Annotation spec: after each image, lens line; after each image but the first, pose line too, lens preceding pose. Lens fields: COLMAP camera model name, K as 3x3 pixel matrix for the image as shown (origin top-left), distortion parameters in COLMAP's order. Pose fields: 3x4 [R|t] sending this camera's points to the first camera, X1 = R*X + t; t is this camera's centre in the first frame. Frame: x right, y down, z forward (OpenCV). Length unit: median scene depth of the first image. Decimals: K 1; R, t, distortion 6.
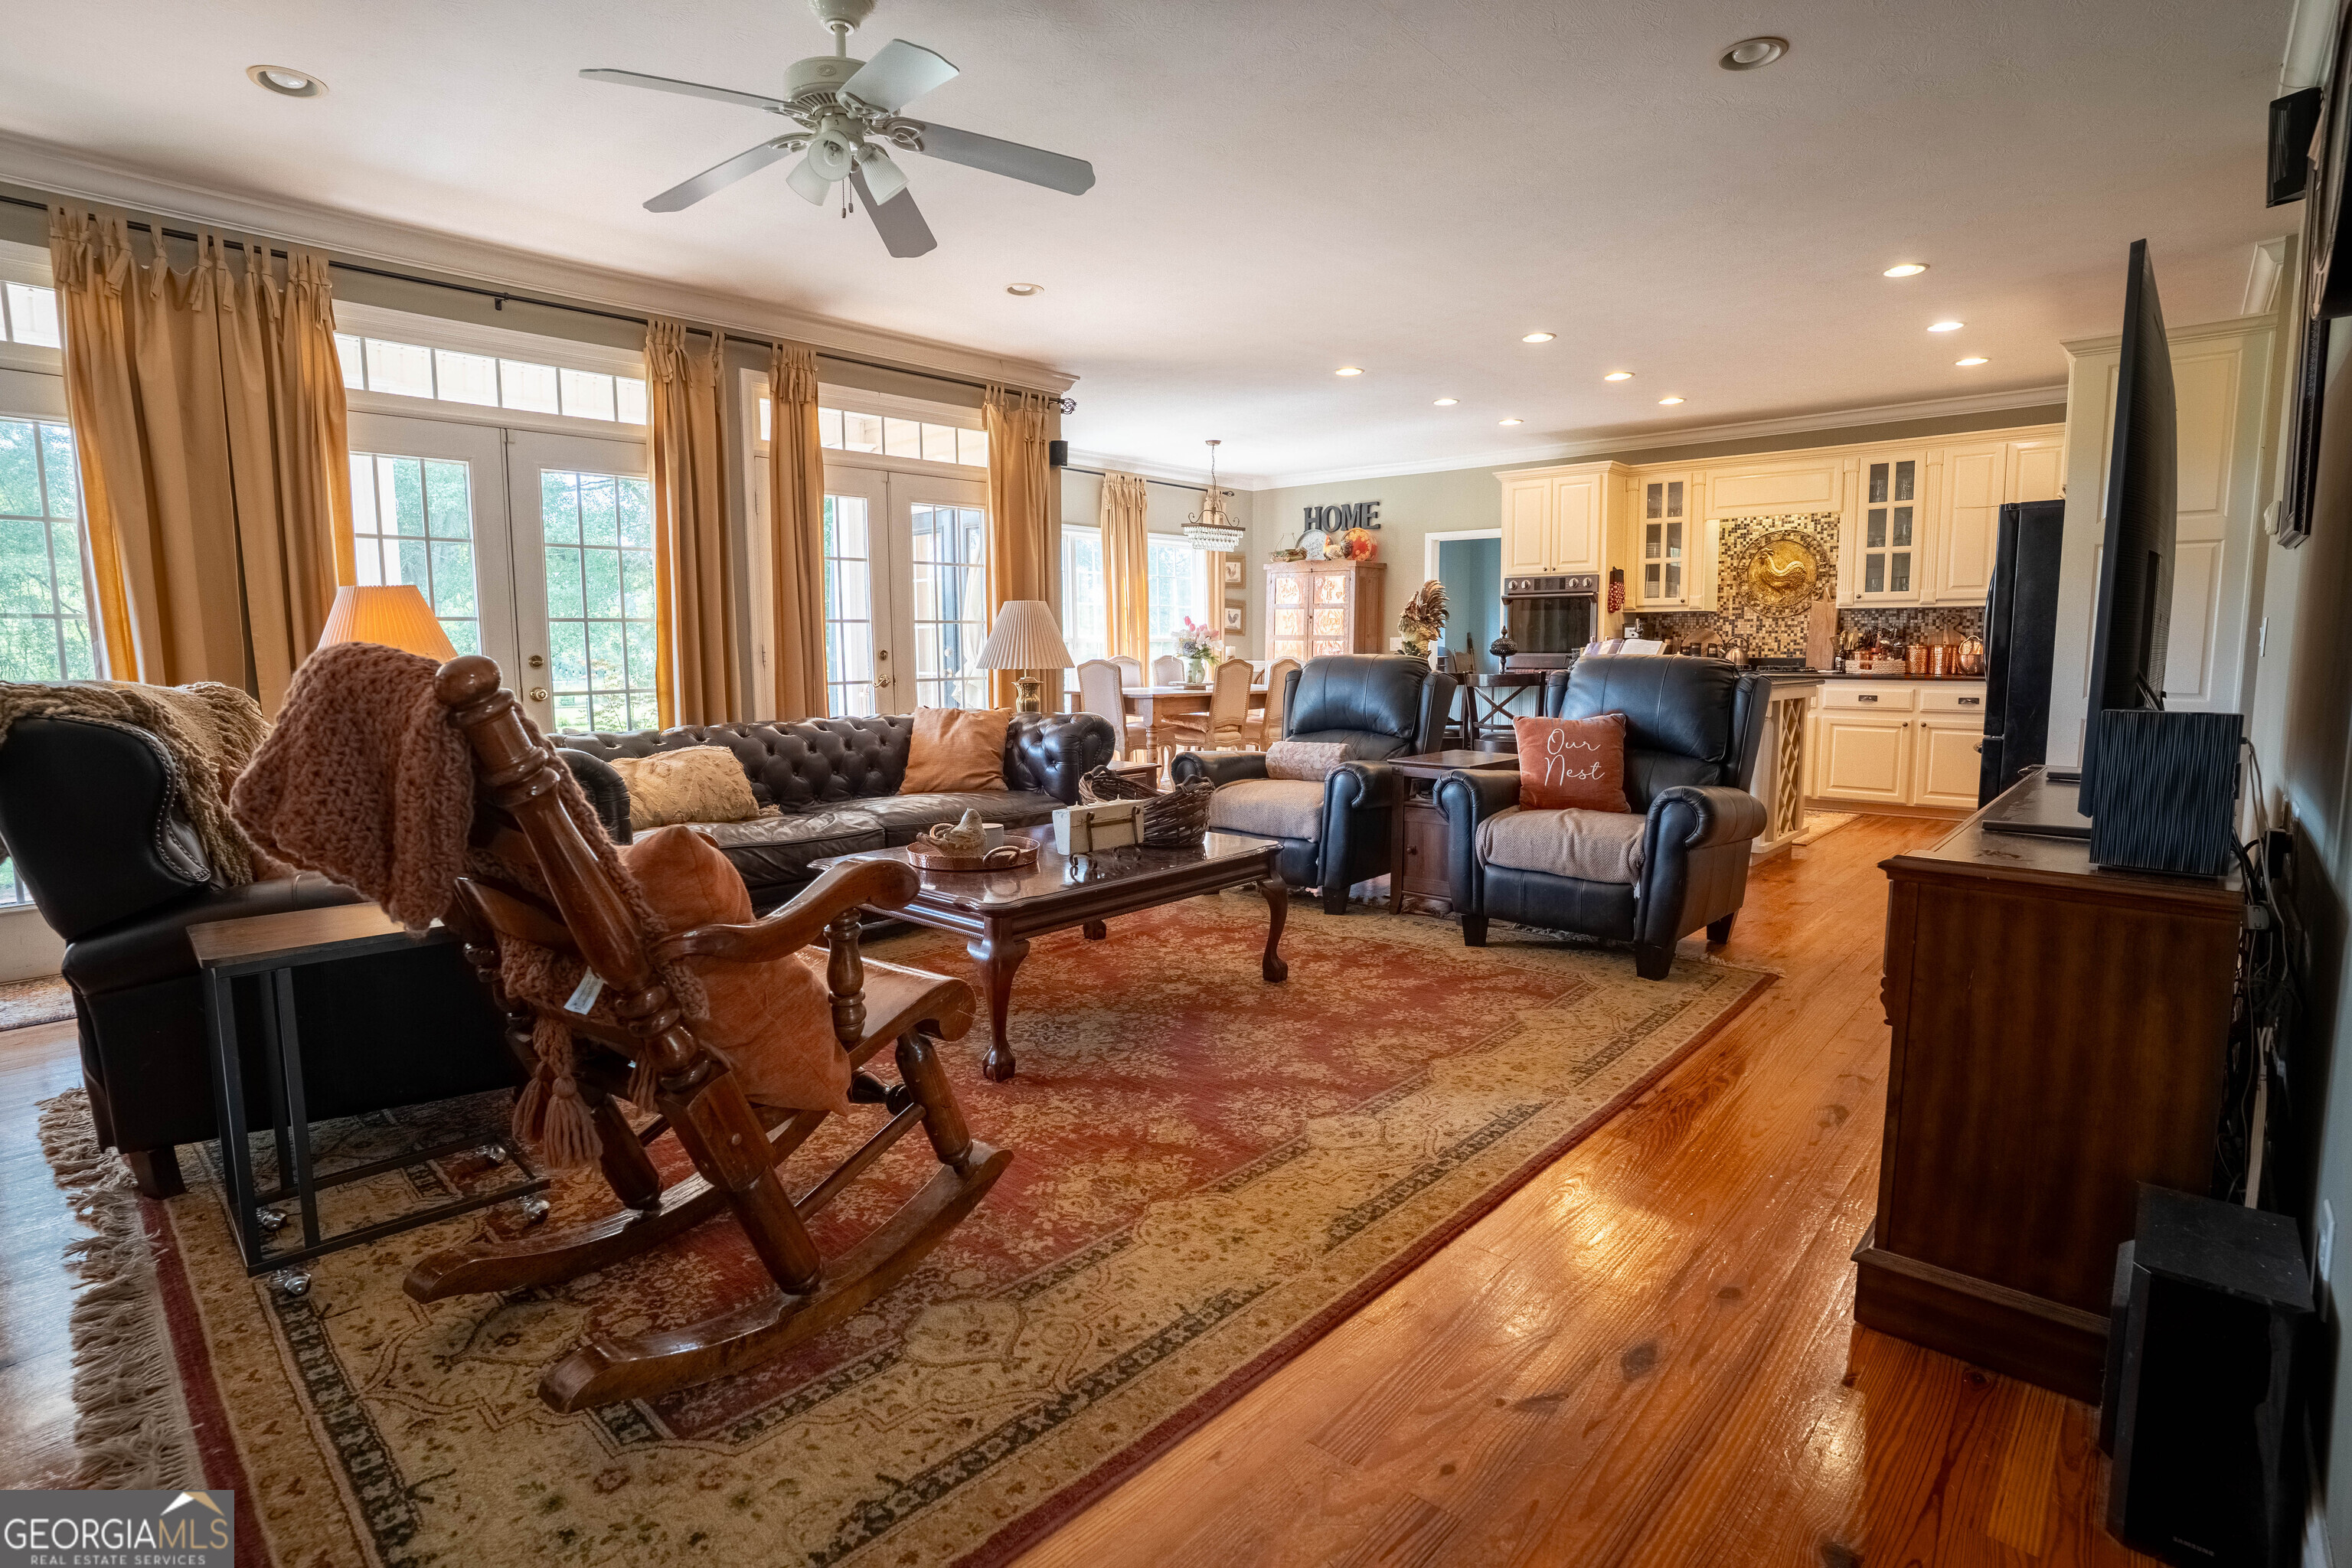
lens RADIAL K [[1144.3, 0, 1175.8], [0, 1144.3, 779.8], [0, 0, 1]] dist [-0.033723, 0.007227]
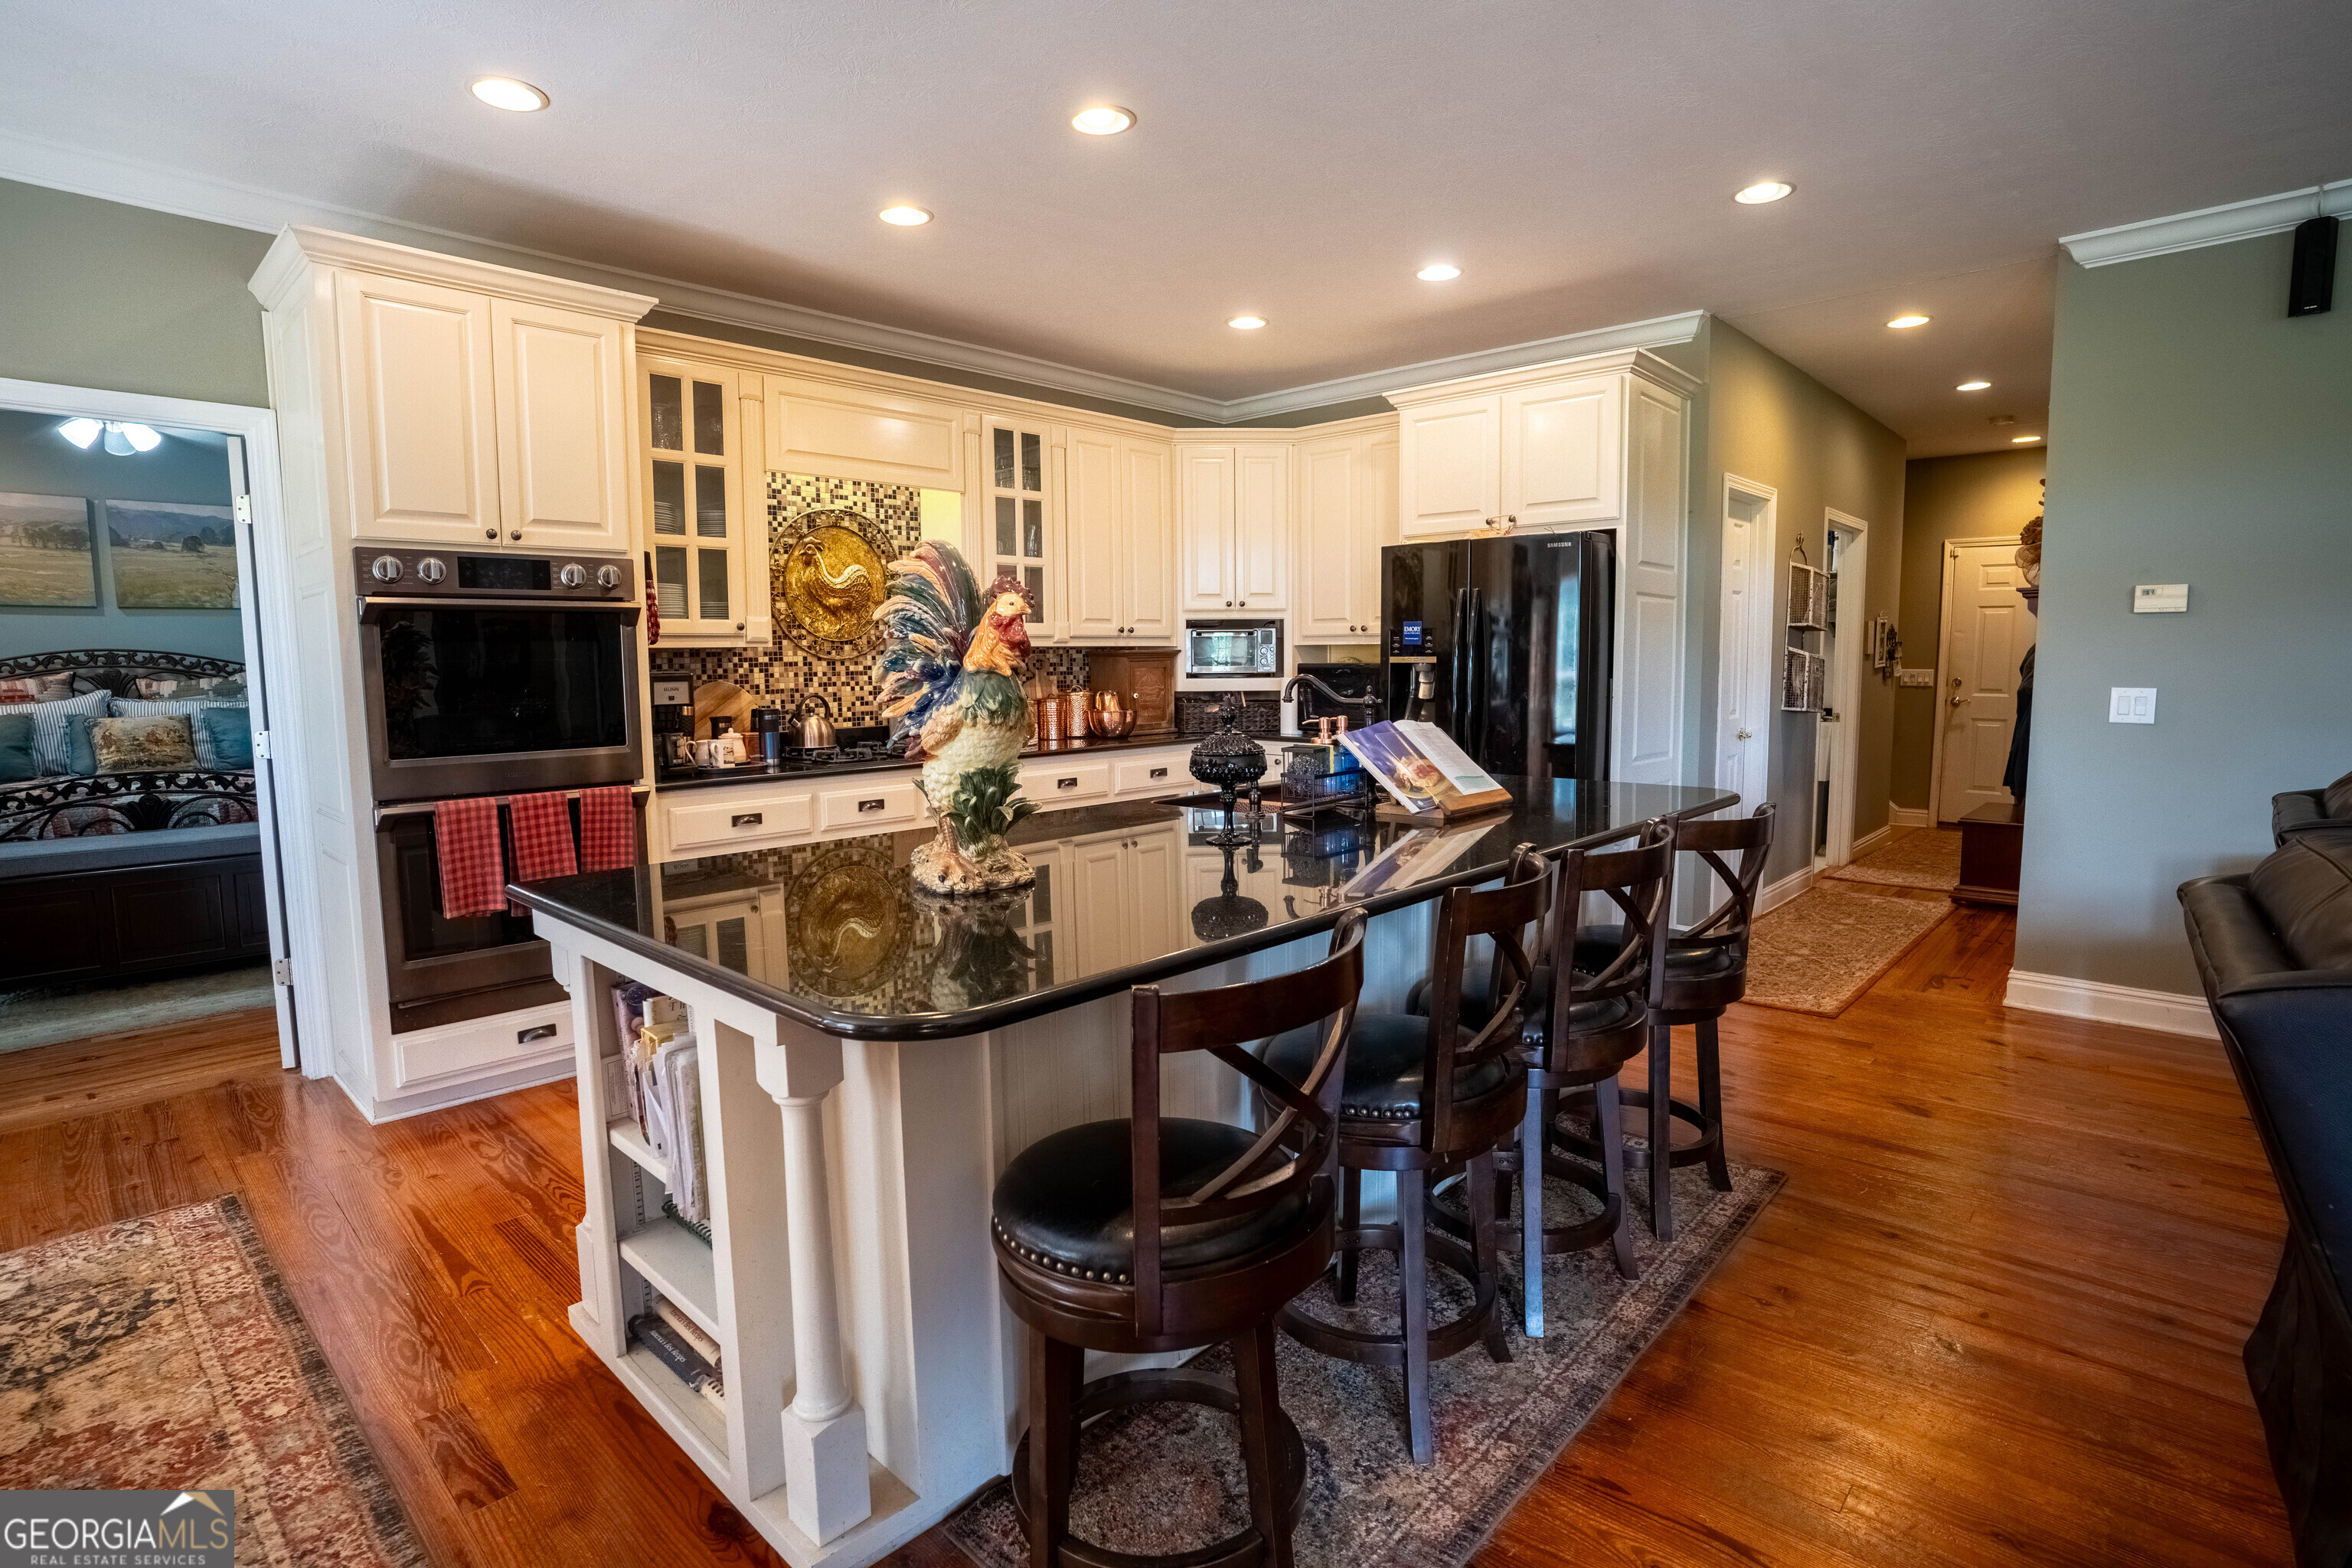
lens RADIAL K [[1144.3, 0, 1170.2], [0, 1144.3, 774.6], [0, 0, 1]] dist [-0.033723, 0.007227]
pose [[0.001105, -0.104384, 0.994536, -0.056822], [0.129769, 0.986142, 0.103359, -0.123656], [-0.991544, 0.128946, 0.014636, 0.832339]]
